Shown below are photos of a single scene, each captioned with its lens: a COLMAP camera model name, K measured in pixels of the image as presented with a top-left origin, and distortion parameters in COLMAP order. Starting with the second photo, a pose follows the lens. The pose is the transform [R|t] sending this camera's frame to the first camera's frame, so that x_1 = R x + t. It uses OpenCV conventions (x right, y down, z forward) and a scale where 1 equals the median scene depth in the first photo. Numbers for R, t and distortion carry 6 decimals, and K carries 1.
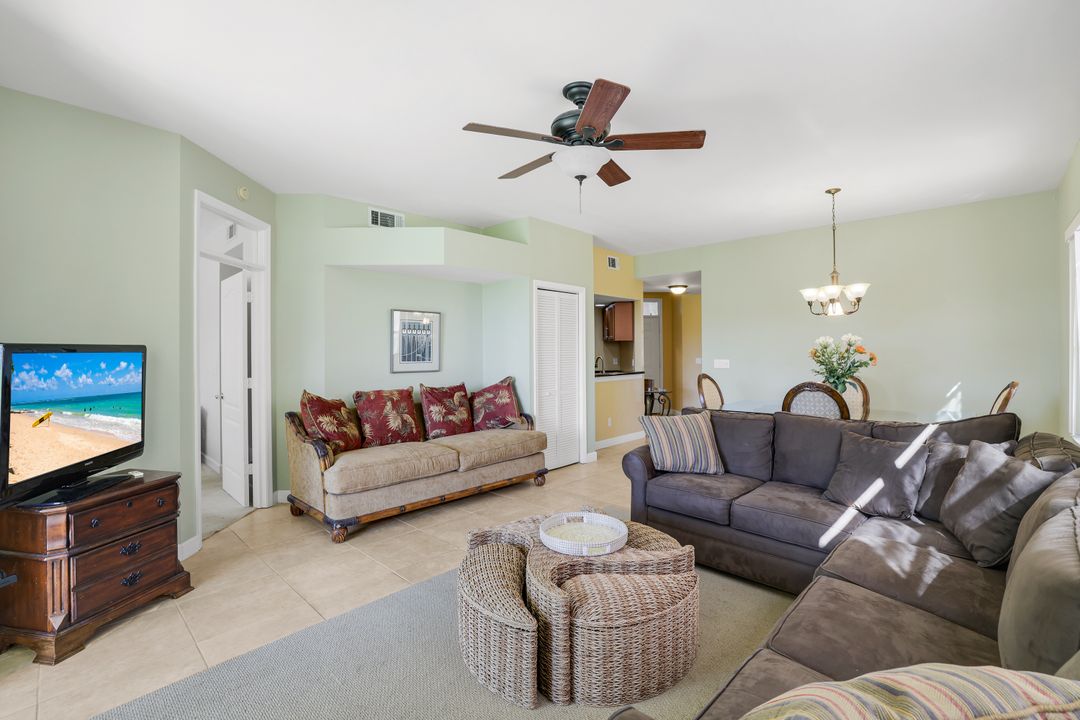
lens RADIAL K [[485.9, 0, 539.9], [0, 485.9, 353.0], [0, 0, 1]] dist [-0.000815, 0.000184]
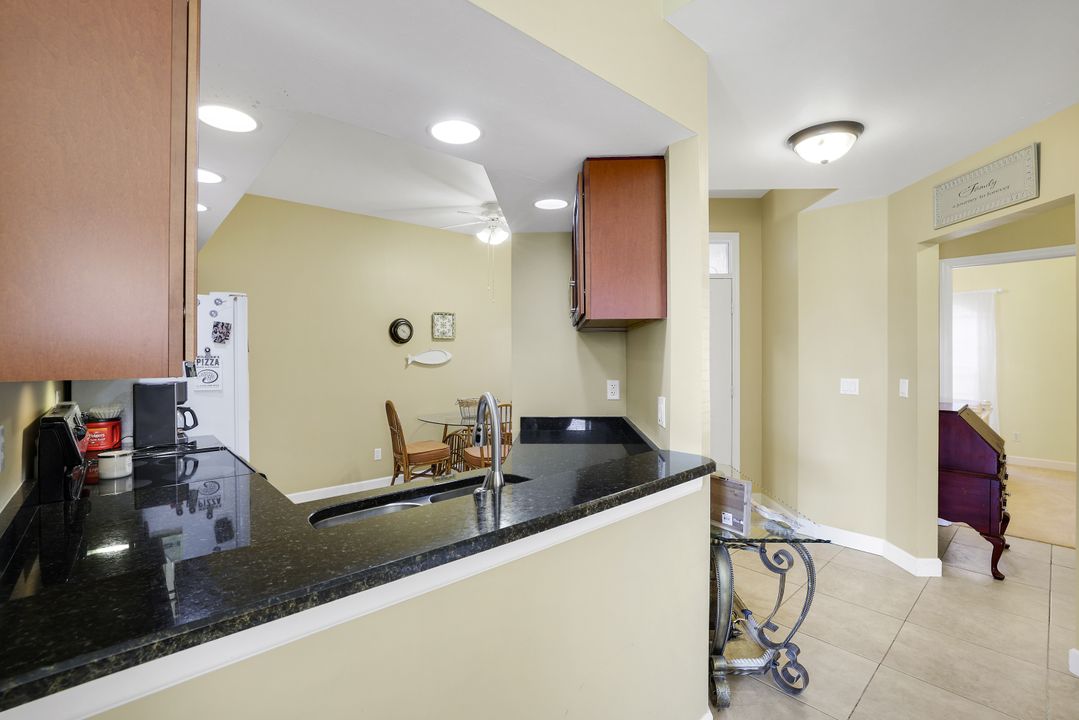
lens RADIAL K [[485.5, 0, 539.7], [0, 485.5, 363.6], [0, 0, 1]] dist [-0.000815, 0.000184]
pose [[0.997579, 0.010137, -0.068799, 0.128819], [-0.010442, 0.999937, -0.004076, 0.000956], [0.068753, 0.004784, 0.997622, 0.658450]]
